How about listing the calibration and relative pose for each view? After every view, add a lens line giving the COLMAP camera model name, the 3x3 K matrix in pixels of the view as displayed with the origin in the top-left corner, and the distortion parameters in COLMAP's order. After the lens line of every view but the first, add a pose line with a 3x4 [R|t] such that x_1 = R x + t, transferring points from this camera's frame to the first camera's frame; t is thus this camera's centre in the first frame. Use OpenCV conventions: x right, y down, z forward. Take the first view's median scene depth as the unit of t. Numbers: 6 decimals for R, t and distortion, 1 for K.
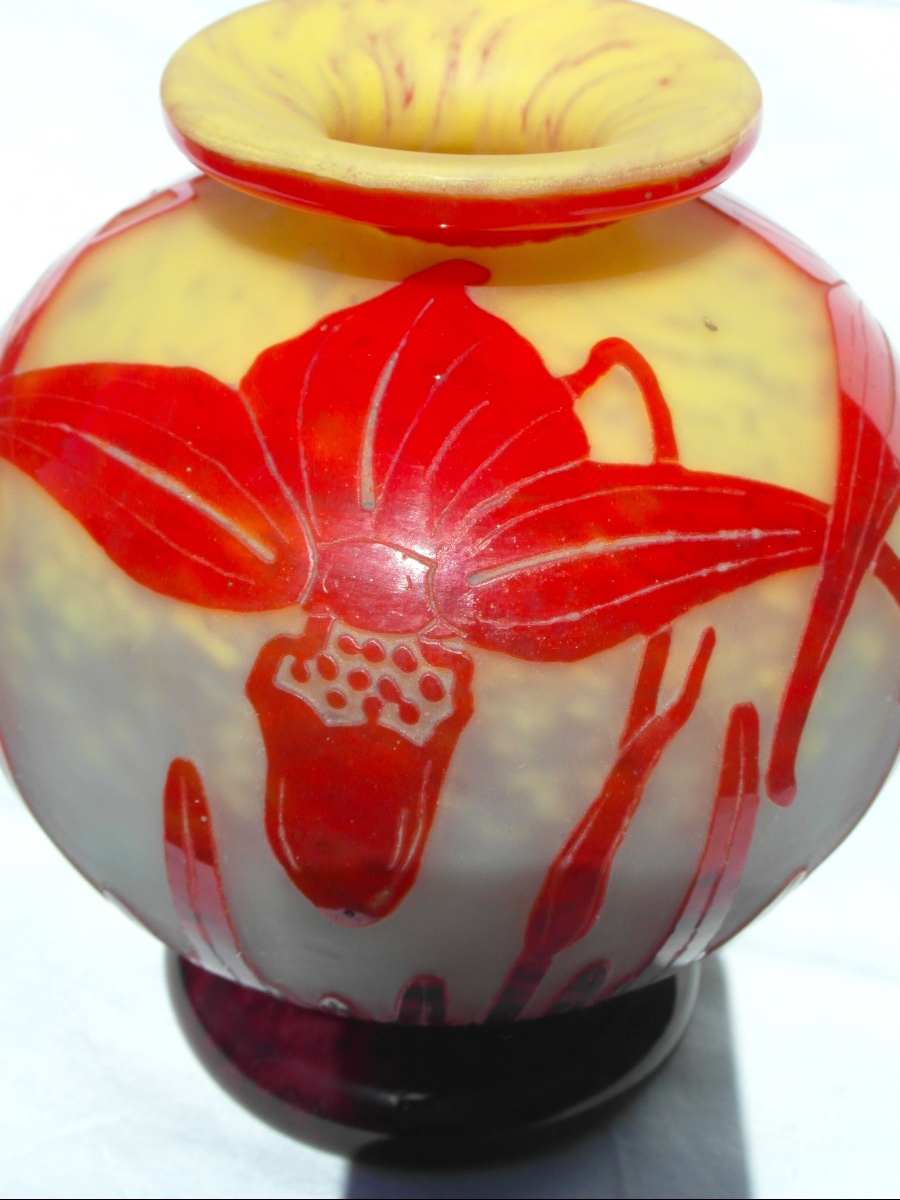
lens RADIAL K [[1860.8, 0, 459.3], [0, 1860.8, 607.7], [0, 0, 1]] dist [-0.236670, 0.000000]
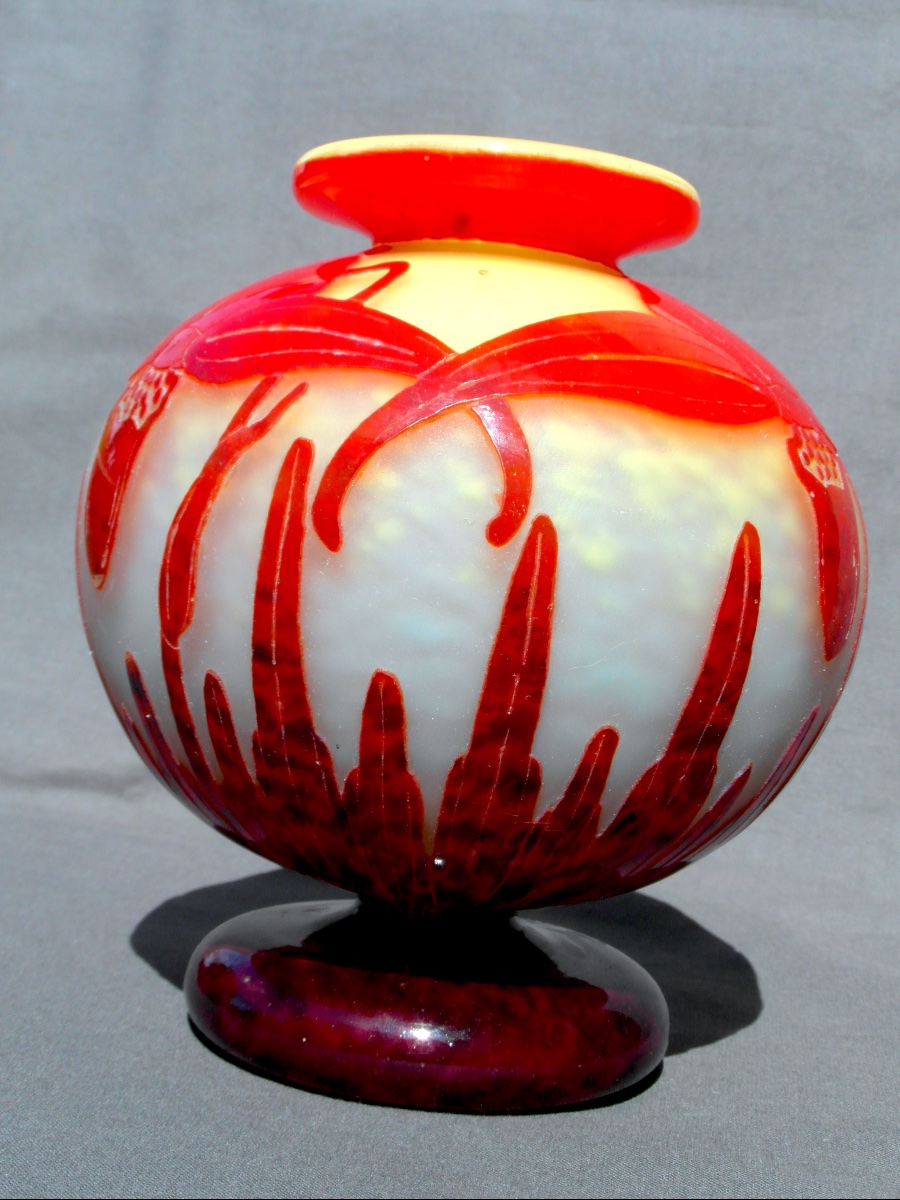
lens RADIAL K [[1860.8, 0, 451.8], [0, 1860.8, 597.0], [0, 0, 1]] dist [-0.236670, 0.000000]
pose [[0.617222, 0.047430, -0.785358, 1.286450], [-0.501986, 0.792360, -0.346664, 0.558198], [0.605843, 0.608208, 0.512872, 0.453559]]
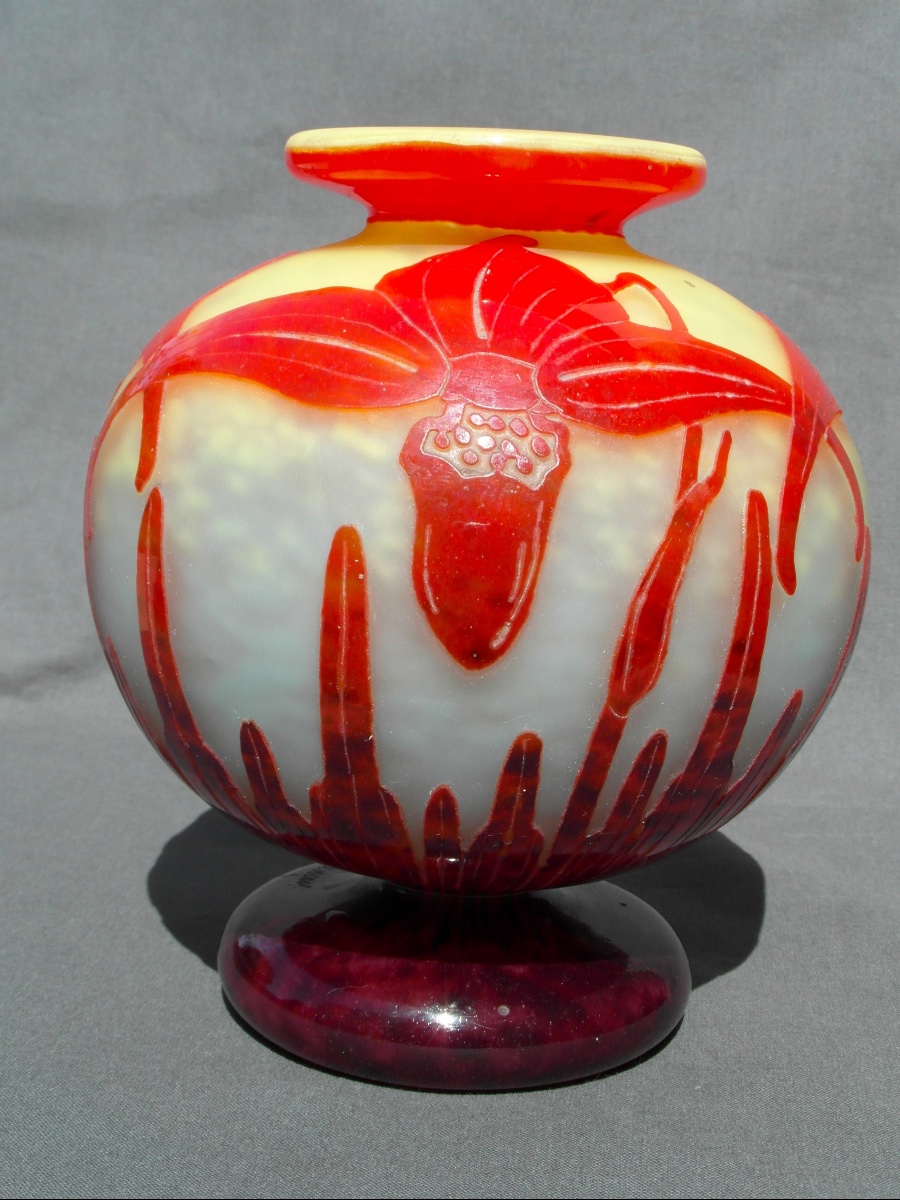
lens RADIAL K [[1860.8, 0, 434.5], [0, 1860.8, 567.8], [0, 0, 1]] dist [-0.236670, 0.000000]
pose [[0.991608, -0.010392, 0.128861, -0.258447], [0.064202, 0.904746, -0.421084, 0.666720], [-0.112211, 0.425824, 0.897821, -0.168657]]
